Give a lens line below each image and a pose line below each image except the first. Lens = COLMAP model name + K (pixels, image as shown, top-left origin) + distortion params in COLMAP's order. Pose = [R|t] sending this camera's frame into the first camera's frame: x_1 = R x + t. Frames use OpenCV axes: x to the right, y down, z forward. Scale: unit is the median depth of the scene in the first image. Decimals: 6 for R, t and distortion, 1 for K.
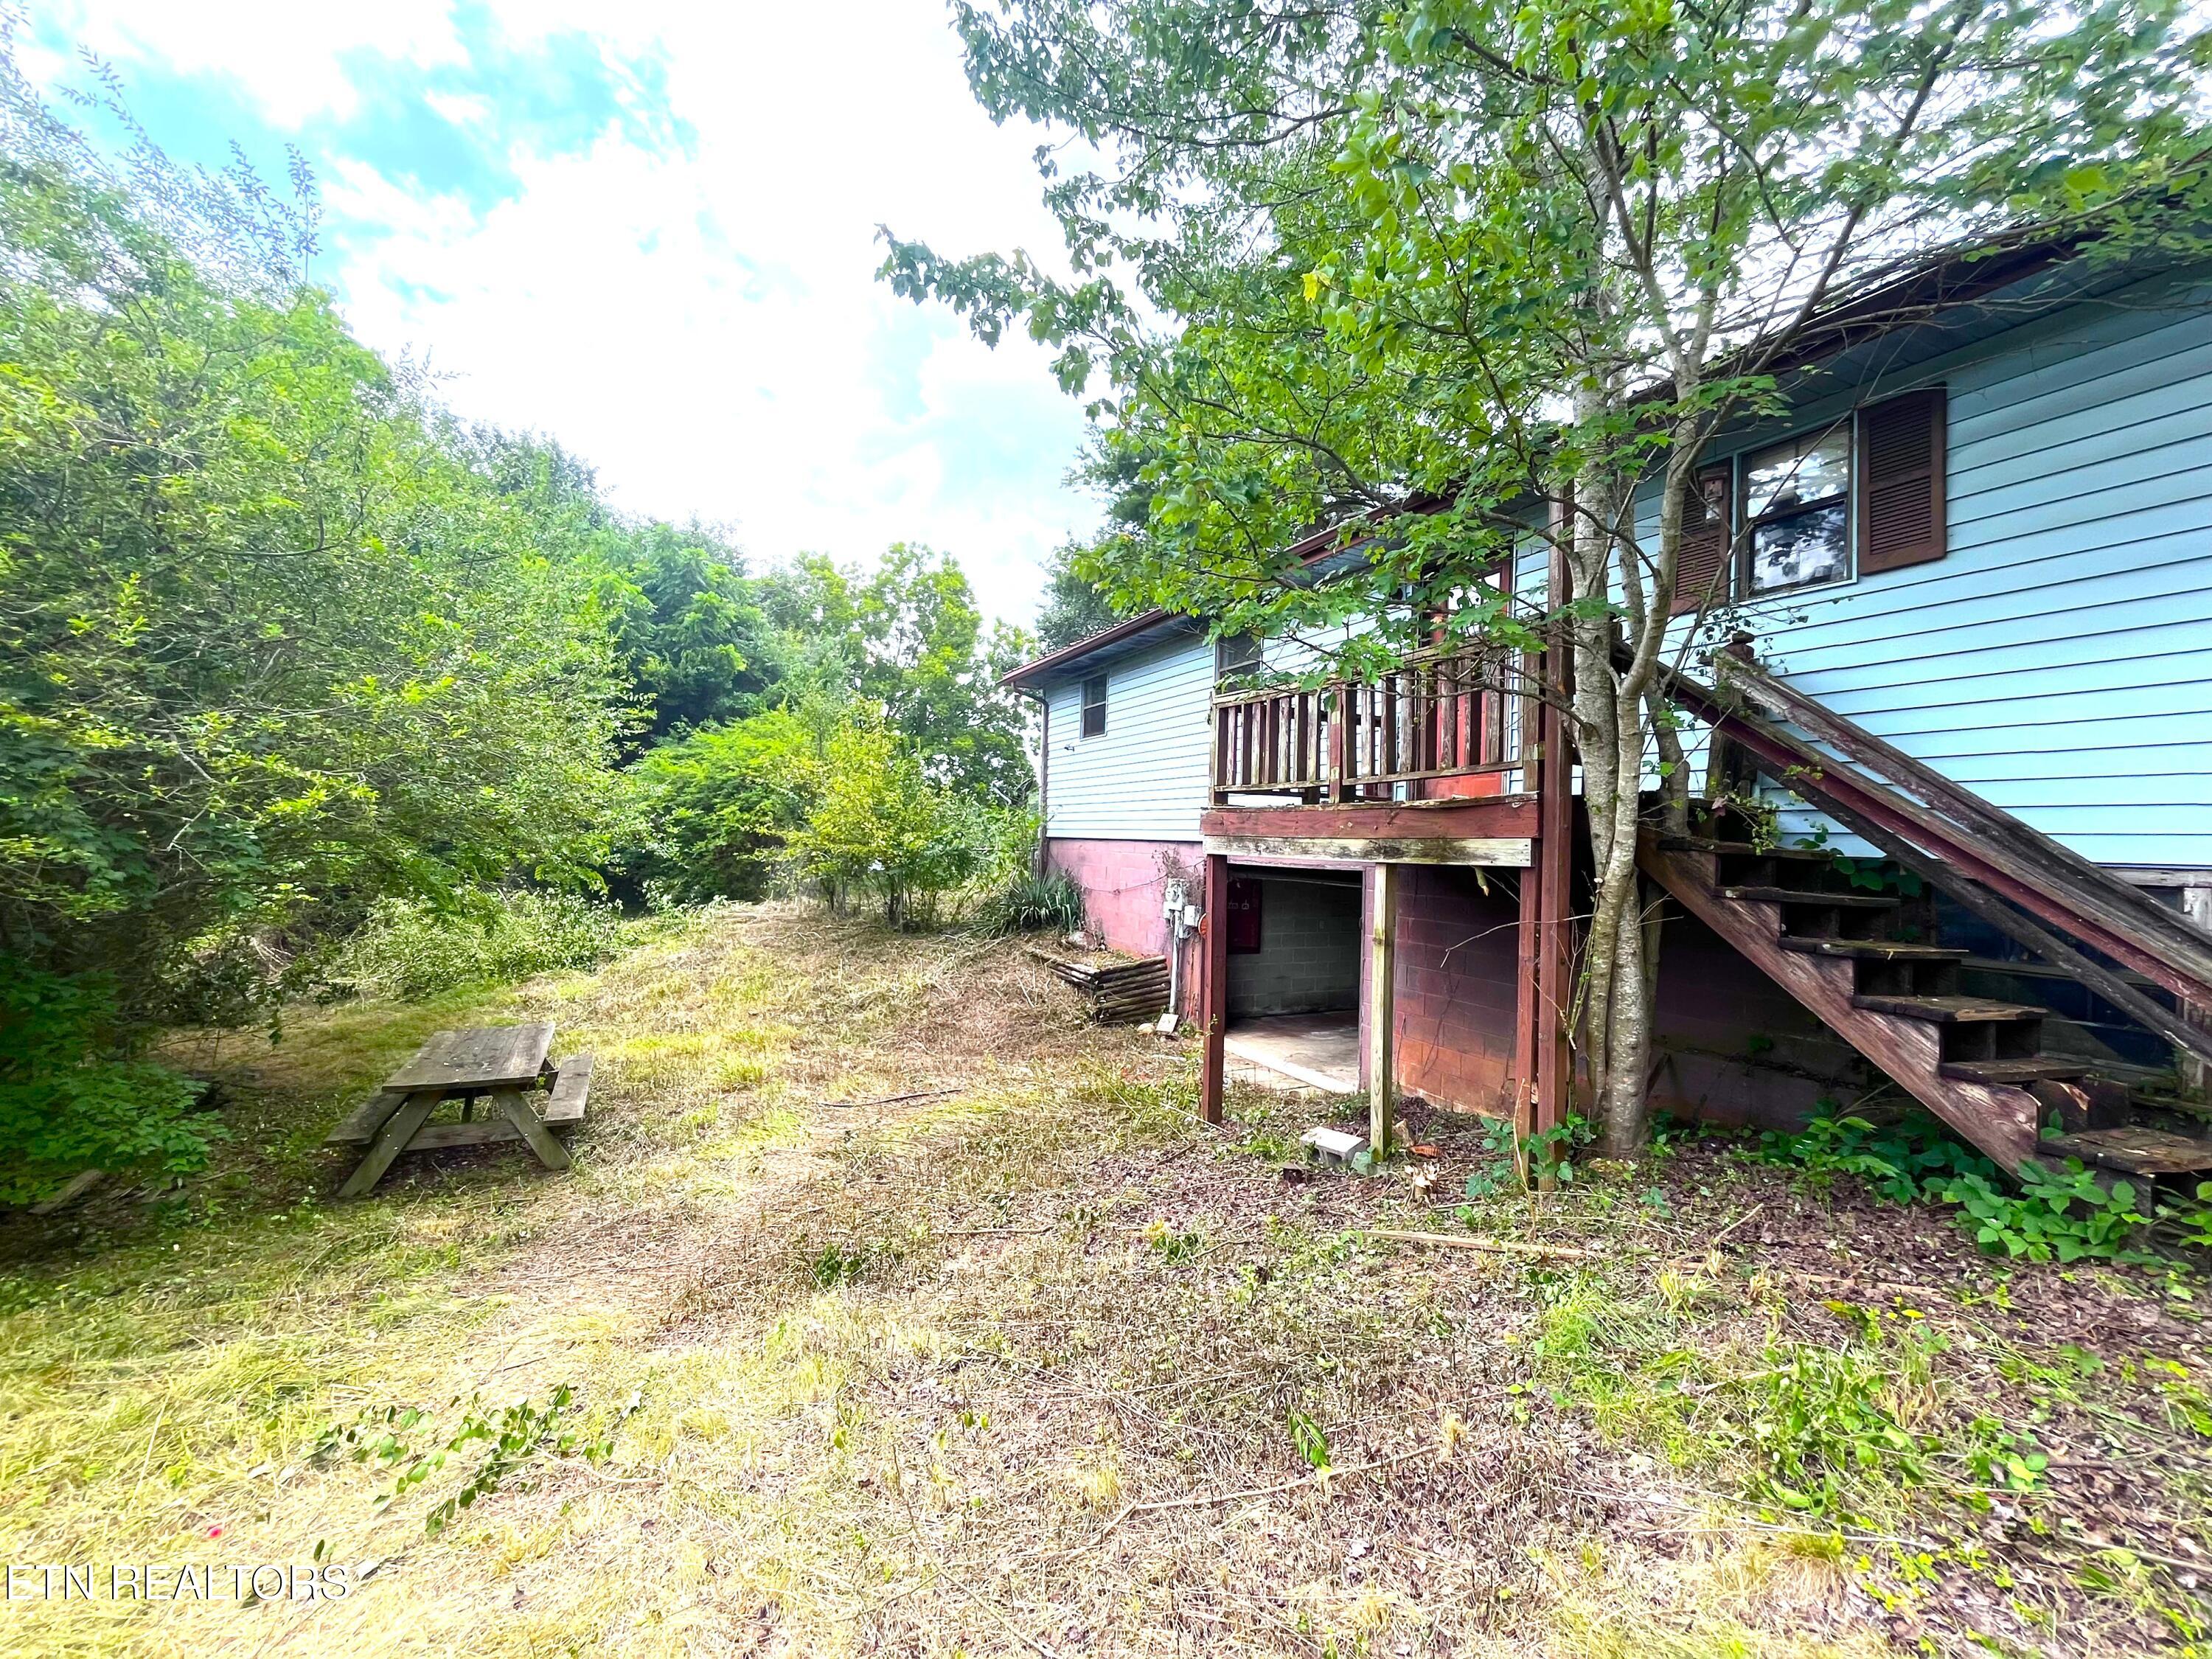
lens RADIAL K [[879.5, 0, 1106.0], [0, 879.5, 829.5], [0, 0, 1]] dist [0.000258, 0.000027]
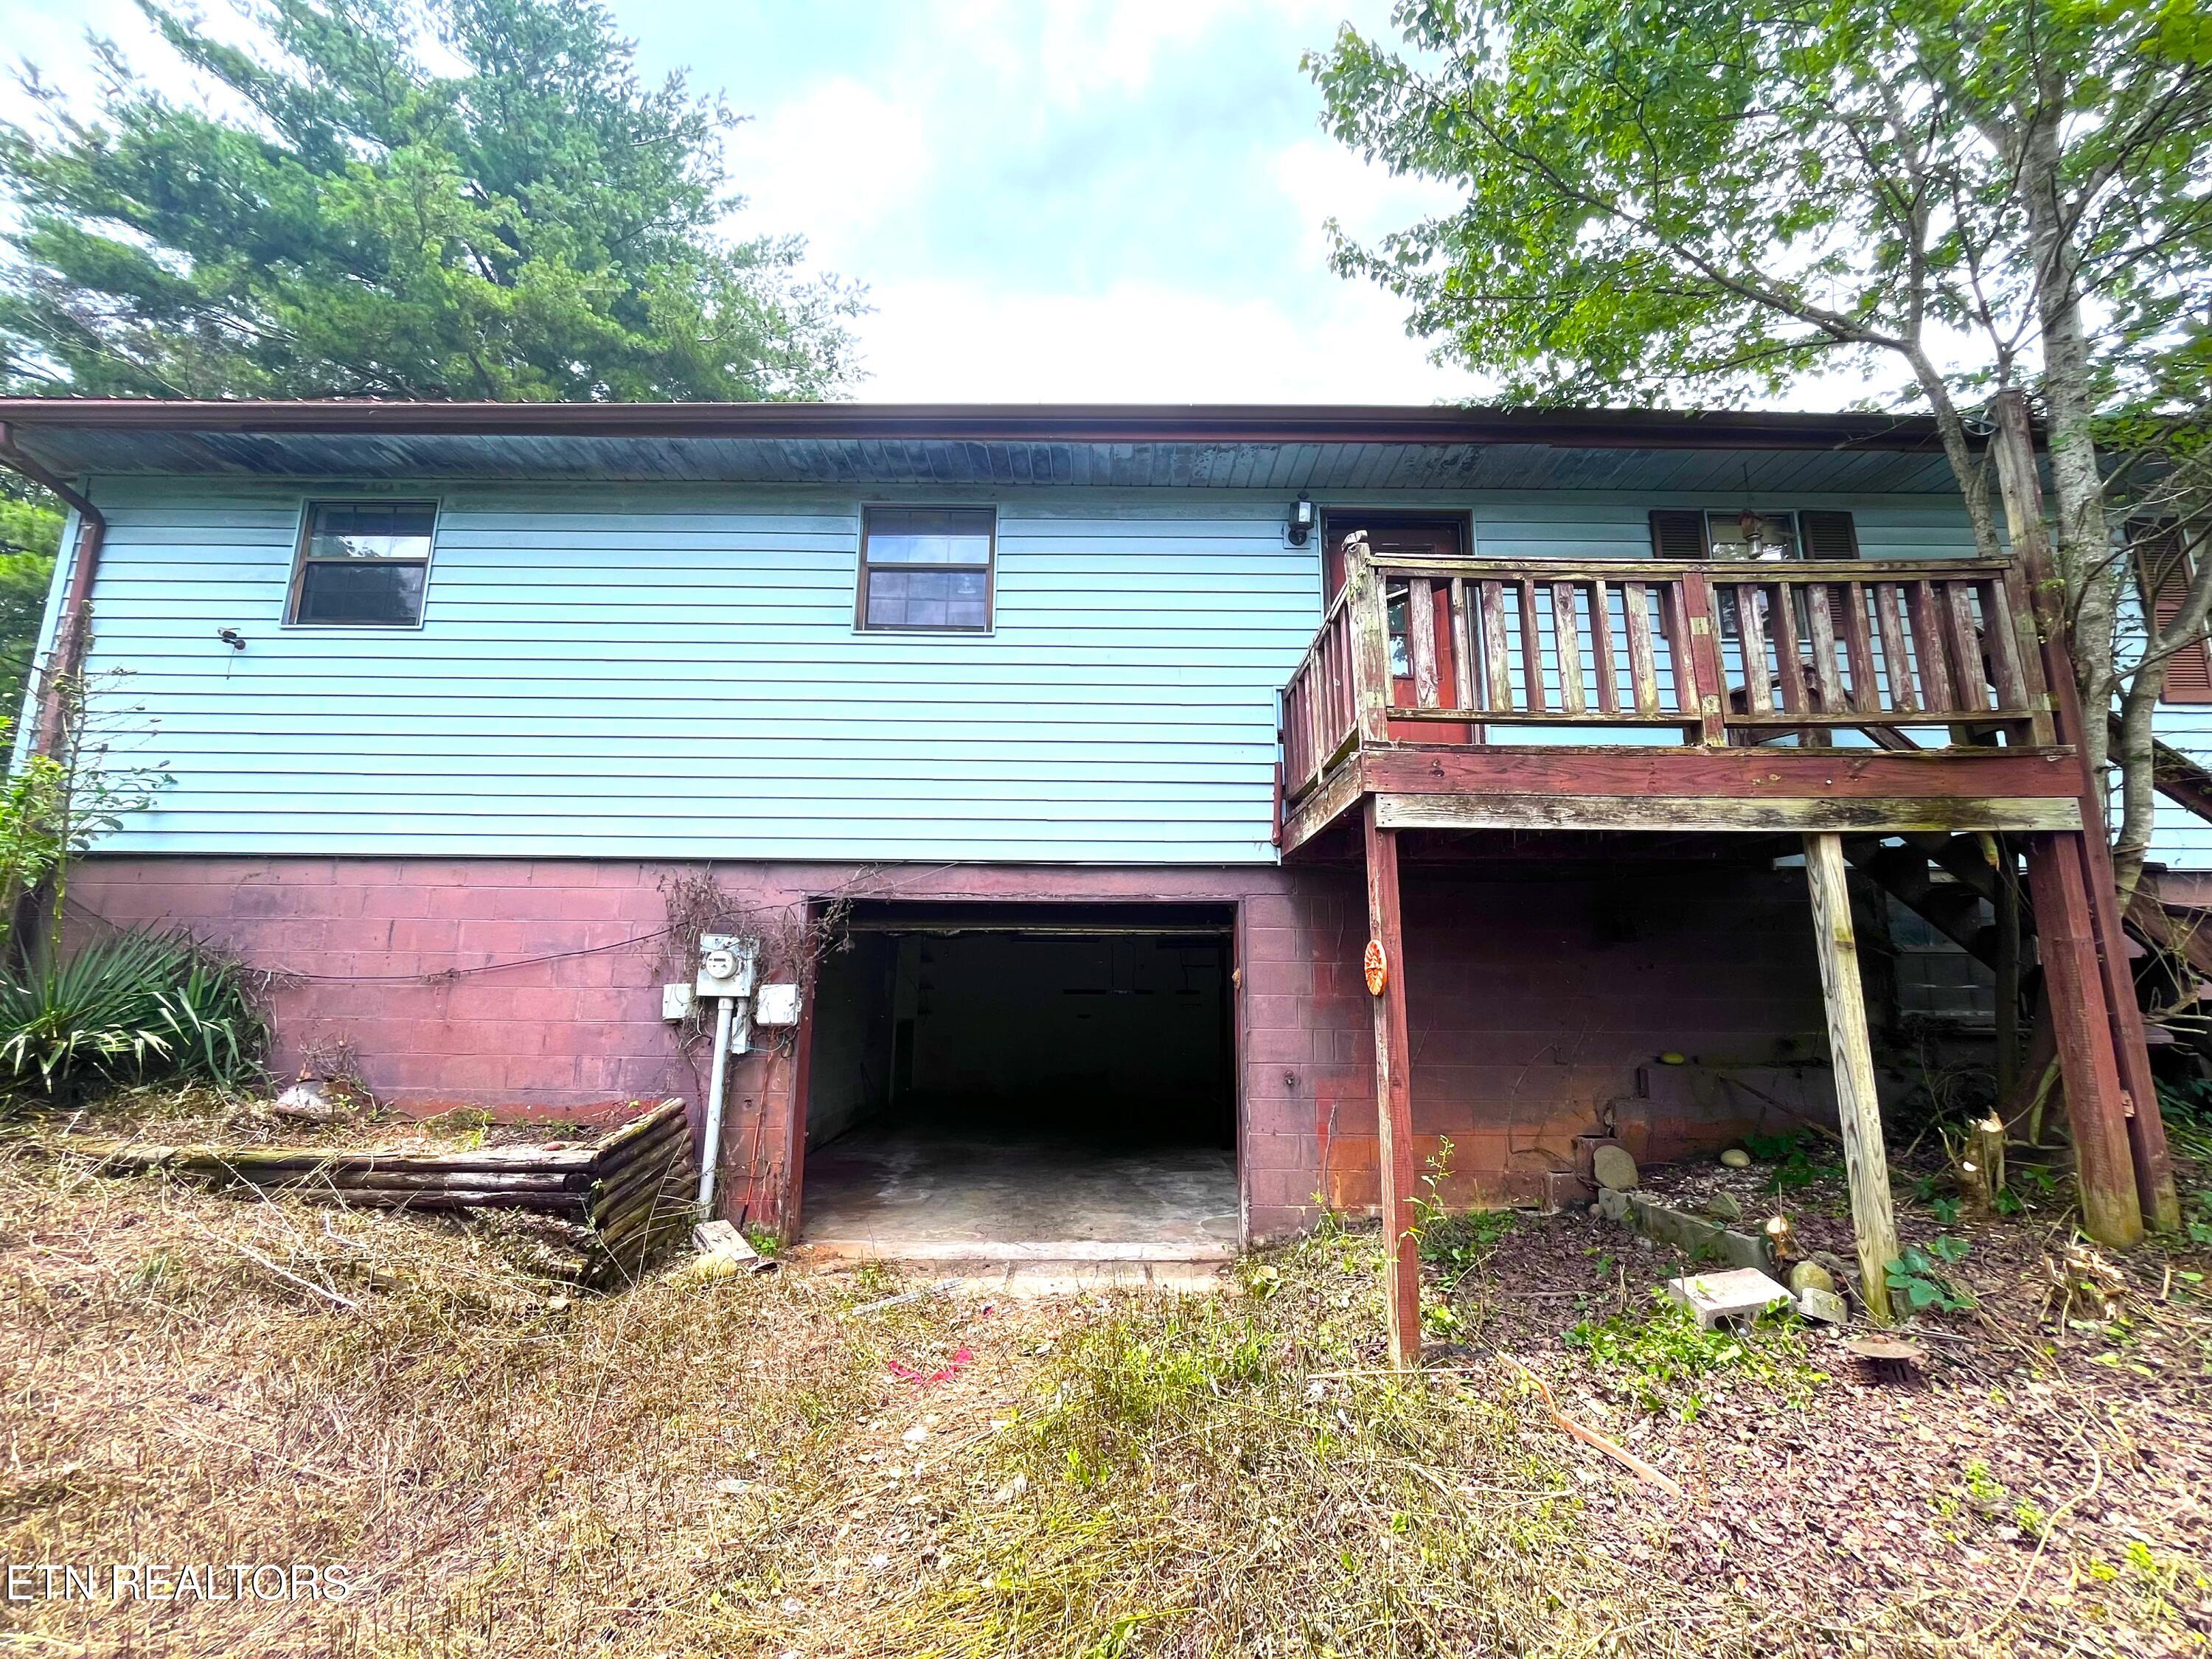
lens RADIAL K [[879.5, 0, 1106.0], [0, 879.5, 829.5], [0, 0, 1]] dist [0.000258, 0.000027]
pose [[0.443191, 0.135524, 0.886123, -0.283004], [-0.007848, 0.989055, -0.147342, 0.071491], [-0.896393, 0.058347, 0.439404, 0.603165]]
